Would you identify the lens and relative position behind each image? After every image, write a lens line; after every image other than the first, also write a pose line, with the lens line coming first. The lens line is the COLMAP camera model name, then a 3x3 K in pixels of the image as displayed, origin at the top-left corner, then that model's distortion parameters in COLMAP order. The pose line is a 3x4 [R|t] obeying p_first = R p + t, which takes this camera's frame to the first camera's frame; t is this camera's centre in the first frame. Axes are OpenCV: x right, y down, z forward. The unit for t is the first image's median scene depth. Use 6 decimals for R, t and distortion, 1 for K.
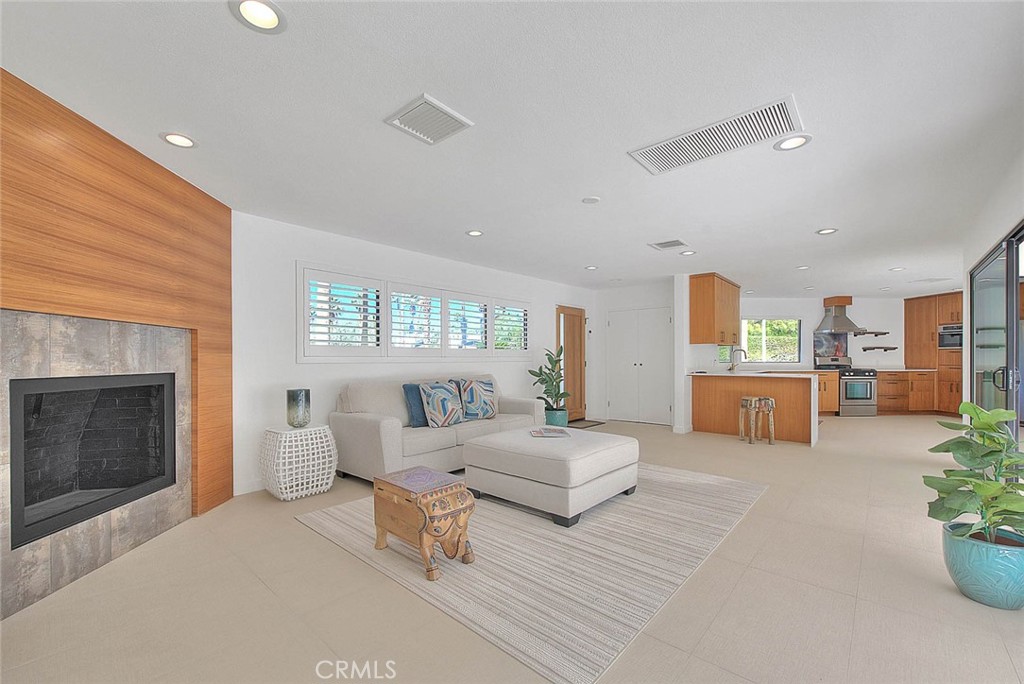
lens RADIAL K [[420.7, 0, 495.6], [0, 420.7, 356.5], [0, 0, 1]] dist [-0.003860, -0.001671]
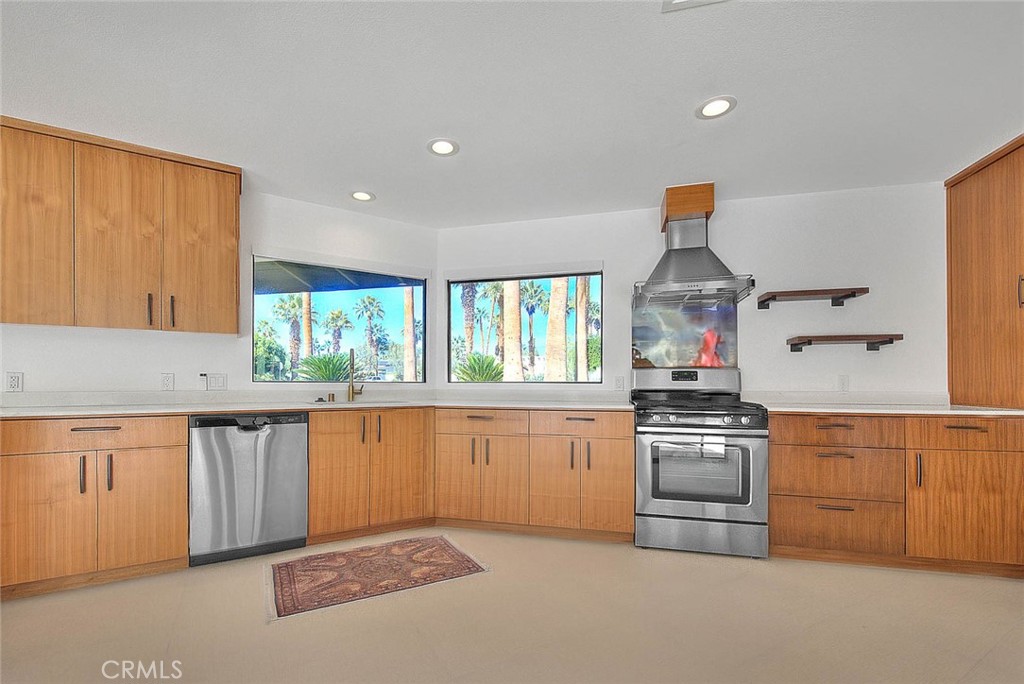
lens RADIAL K [[420.7, 0, 487.8], [0, 420.7, 382.1], [0, 0, 1]] dist [-0.003860, -0.001671]
pose [[0.953585, -0.000518, -0.301124, 0.759050], [0.000757, 0.999999, 0.000677, 0.012587], [0.301124, -0.000873, 0.953585, 0.614071]]
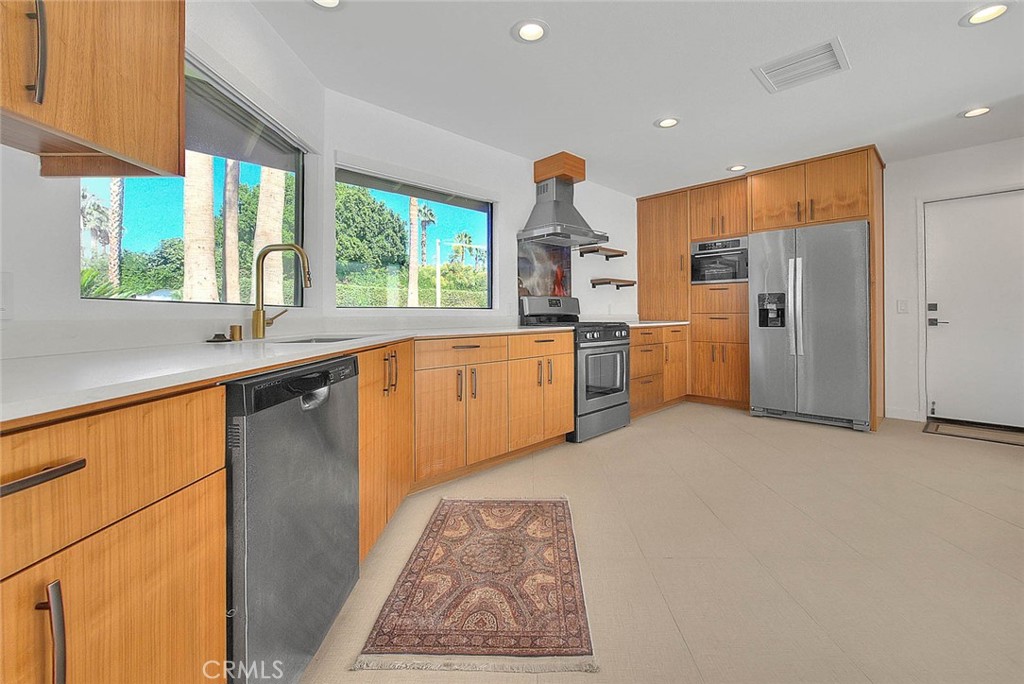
lens RADIAL K [[420.7, 0, 516.7], [0, 420.7, 312.4], [0, 0, 1]] dist [-0.003860, -0.001671]
pose [[0.751310, -0.003376, 0.659941, 0.486823], [0.005832, 0.999982, -0.001524, 0.017896], [-0.659924, 0.004994, 0.751316, 0.694708]]
